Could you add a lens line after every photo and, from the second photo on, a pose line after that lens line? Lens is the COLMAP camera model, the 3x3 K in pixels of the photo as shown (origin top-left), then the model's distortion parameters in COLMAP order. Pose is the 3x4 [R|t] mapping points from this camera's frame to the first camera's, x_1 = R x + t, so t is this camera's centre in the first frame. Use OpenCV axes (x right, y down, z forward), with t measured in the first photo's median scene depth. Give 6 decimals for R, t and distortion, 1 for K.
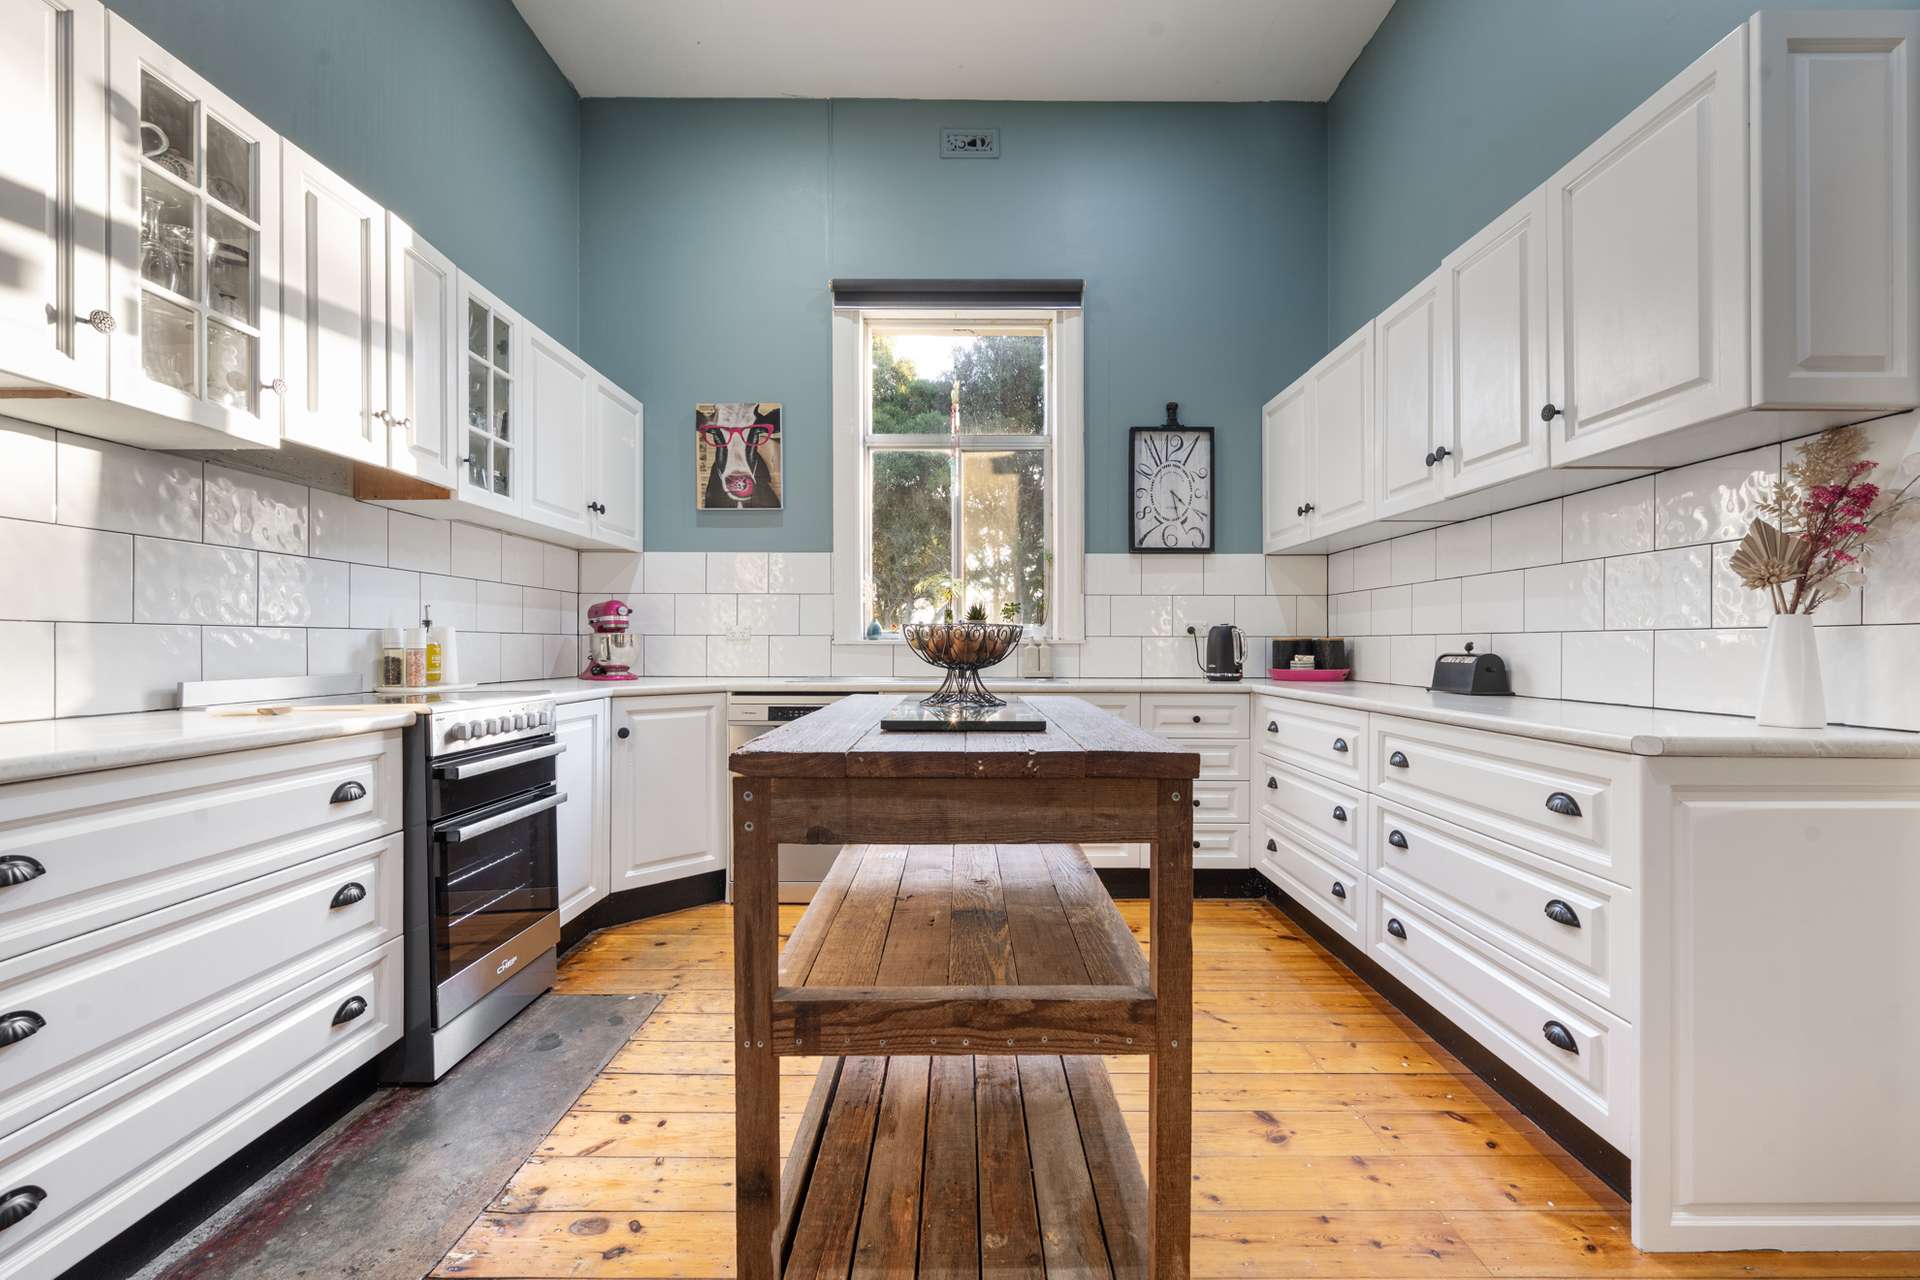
lens RADIAL K [[796.5, 0, 956.0], [0, 796.5, 646.5], [0, 0, 1]] dist [-0.002072, 0.000234]
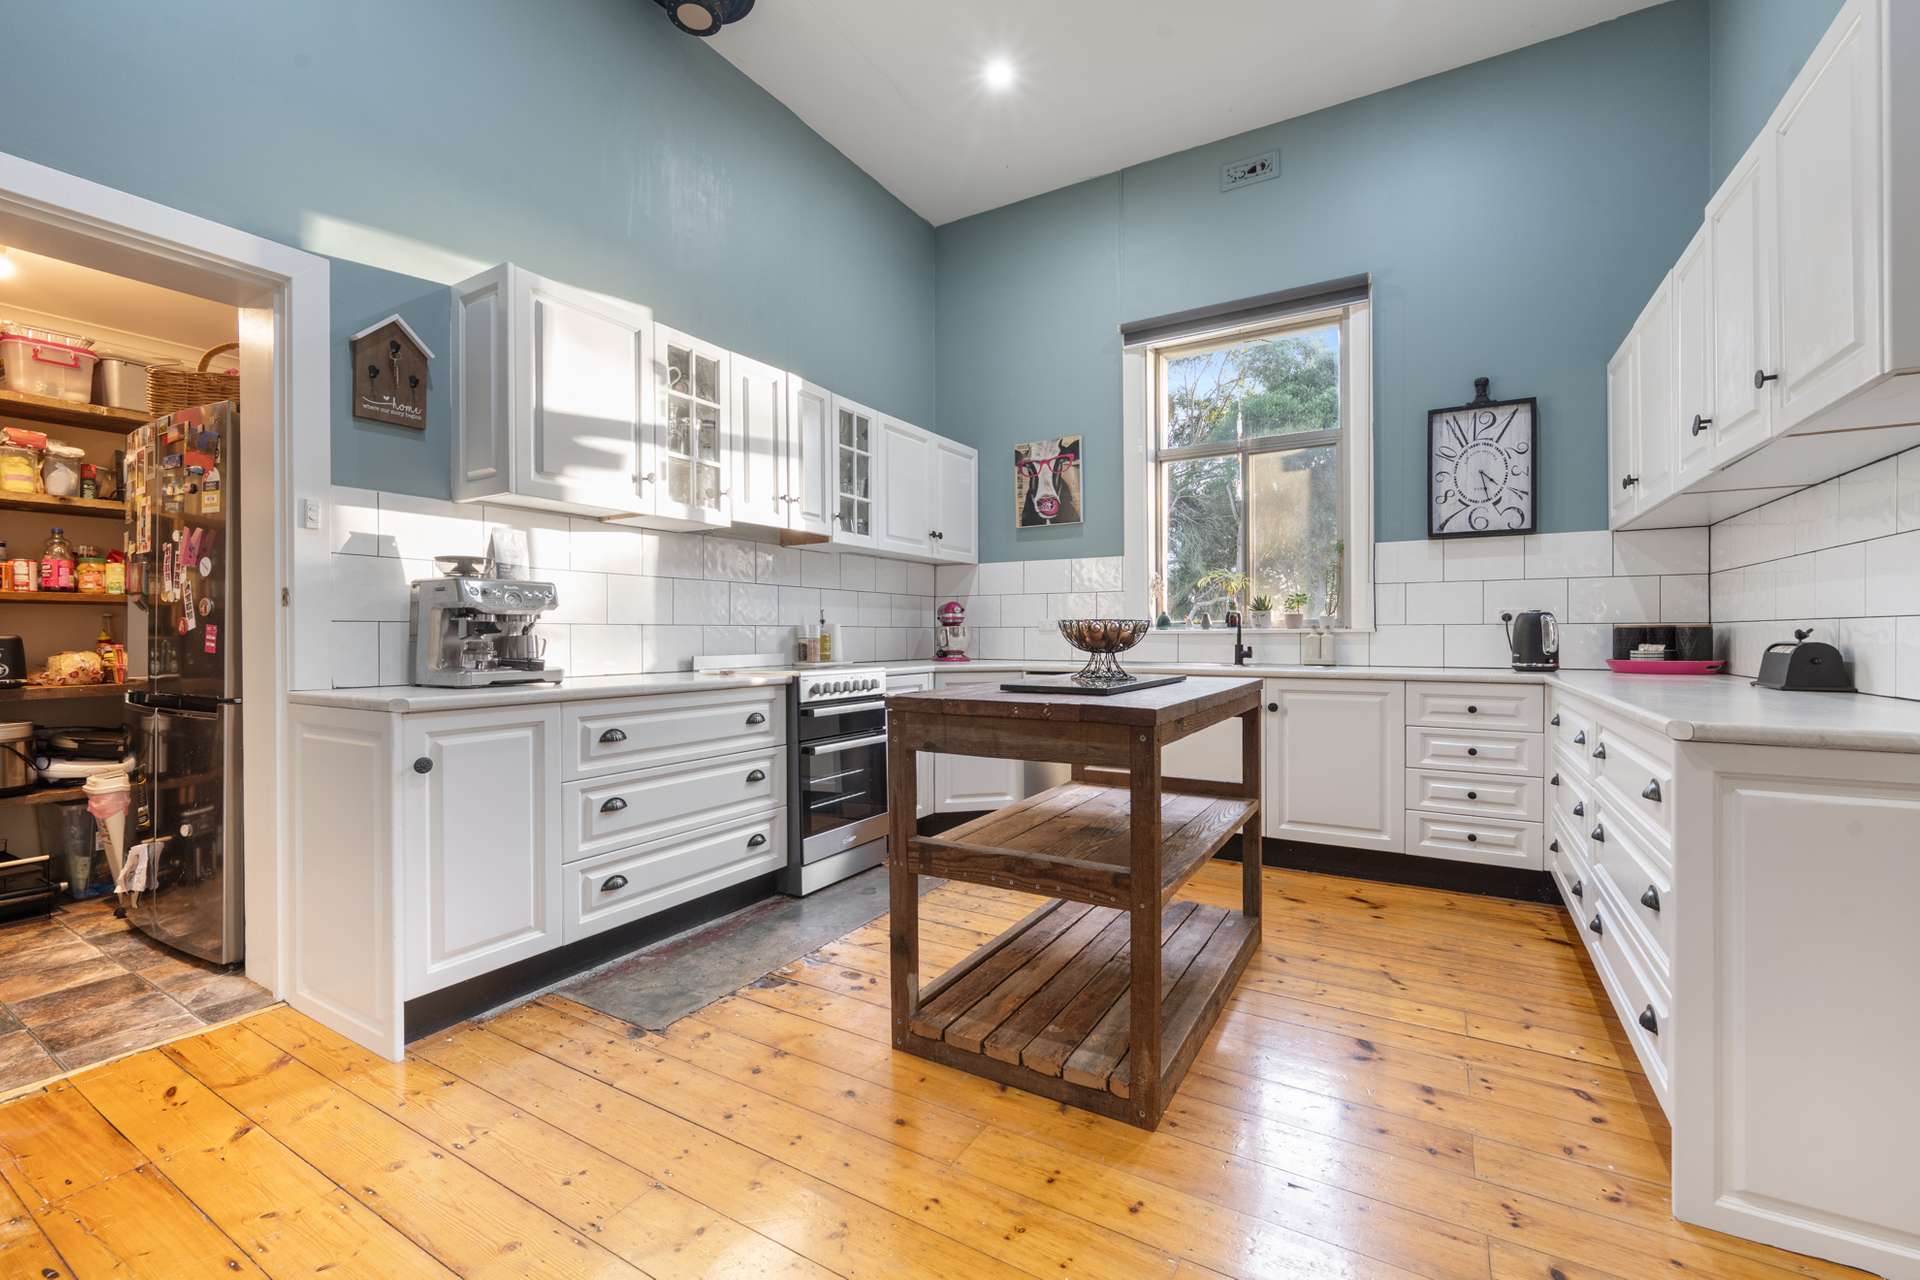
lens RADIAL K [[765.3, 0, 960.0], [0, 765.3, 640.0], [0, 0, 1]] dist [-0.000379, 0.000069]
pose [[0.875776, -0.000022, -0.482718, 0.308689], [0.002851, 0.999983, 0.005126, -0.000455], [0.482710, -0.005866, 0.875761, -0.186081]]
